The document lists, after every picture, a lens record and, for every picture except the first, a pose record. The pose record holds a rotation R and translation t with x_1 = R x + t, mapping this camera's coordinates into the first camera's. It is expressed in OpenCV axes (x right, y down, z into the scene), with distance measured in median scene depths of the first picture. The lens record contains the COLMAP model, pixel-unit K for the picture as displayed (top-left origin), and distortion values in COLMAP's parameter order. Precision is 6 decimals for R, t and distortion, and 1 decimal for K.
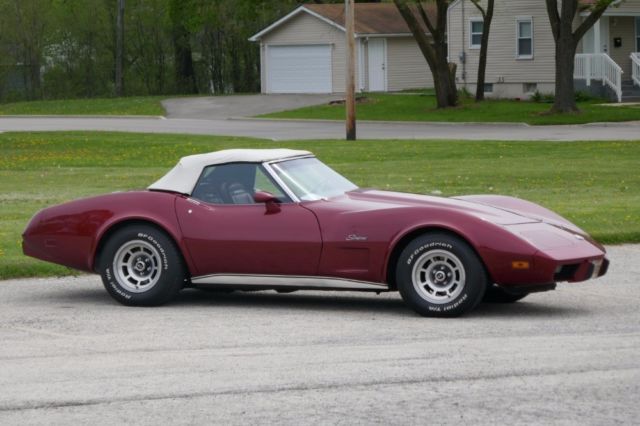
lens RADIAL K [[3067.0, 0, 320.0], [0, 3067.0, 213.0], [0, 0, 1]] dist [1.048895, -19.138244]
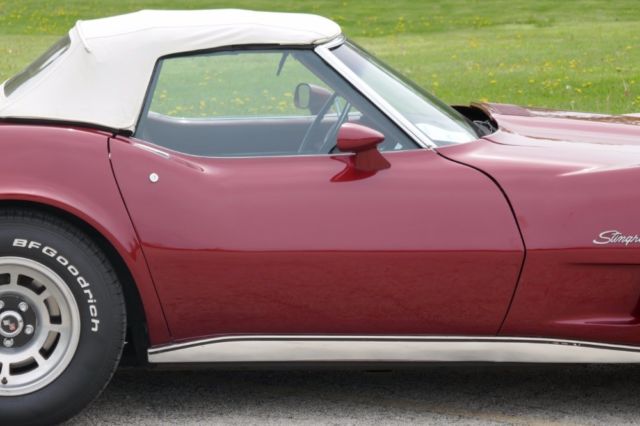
lens RADIAL K [[3067.0, 0, 320.0], [0, 3067.0, 213.0], [0, 0, 1]] dist [1.048895, -19.138244]
pose [[0.910437, -0.034093, 0.412240, -0.181057], [0.013854, 0.998552, 0.051984, -0.015691], [-0.413415, -0.041617, 0.909591, 0.643876]]
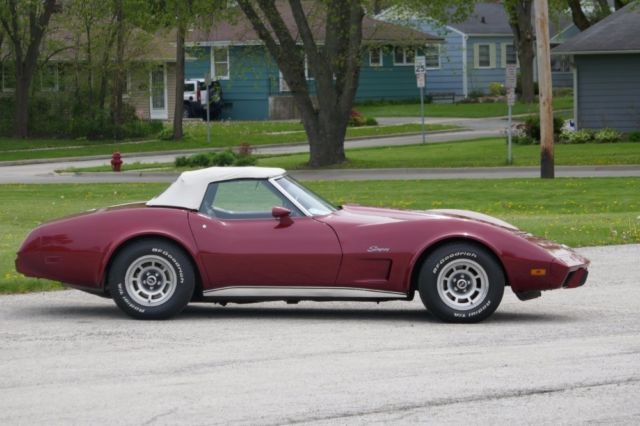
lens RADIAL K [[3067.0, 0, 320.0], [0, 3067.0, 213.0], [0, 0, 1]] dist [1.048895, -19.138244]
pose [[0.946958, -0.008400, 0.321246, -0.335755], [0.013395, 0.999821, -0.013341, 0.009255], [-0.321077, 0.016937, 0.946902, 0.014258]]
